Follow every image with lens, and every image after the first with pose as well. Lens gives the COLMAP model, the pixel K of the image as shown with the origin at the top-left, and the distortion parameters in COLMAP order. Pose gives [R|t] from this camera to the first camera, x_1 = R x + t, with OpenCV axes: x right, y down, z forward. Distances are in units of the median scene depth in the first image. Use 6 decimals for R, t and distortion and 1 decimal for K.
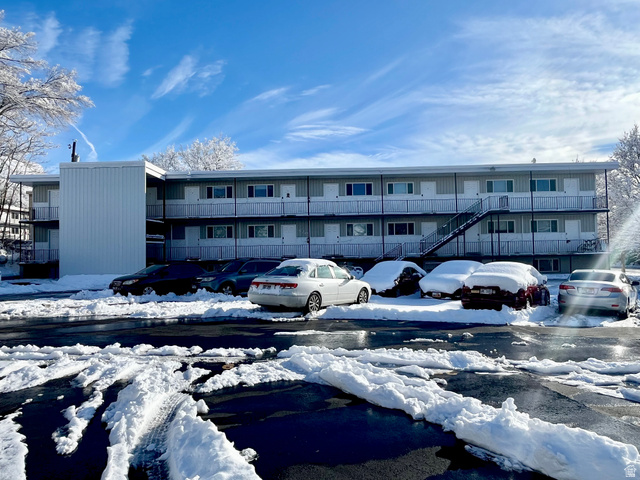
lens RADIAL K [[415.0, 0, 320.0], [0, 415.0, 240.0], [0, 0, 1]] dist [-0.018754, -0.002447]
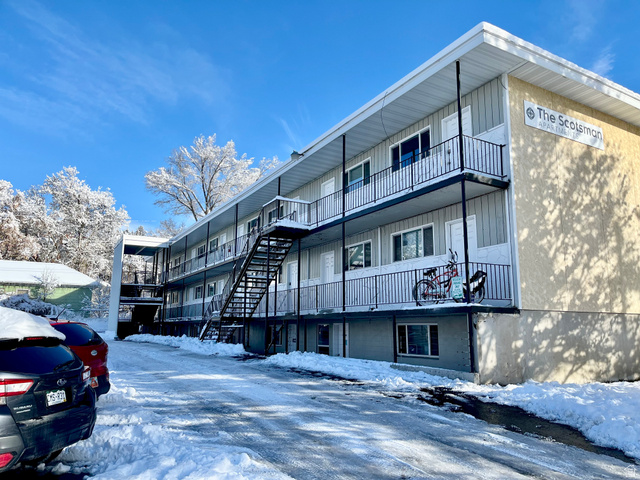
lens RADIAL K [[479.1, 0, 320.0], [0, 479.1, 240.0], [0, 0, 1]] dist [0.047470, -0.039540]
pose [[0.526160, -0.133824, -0.839790, 0.880695], [0.006578, 0.988151, -0.153344, 0.034245], [0.850360, 0.075159, 0.520805, 0.640930]]
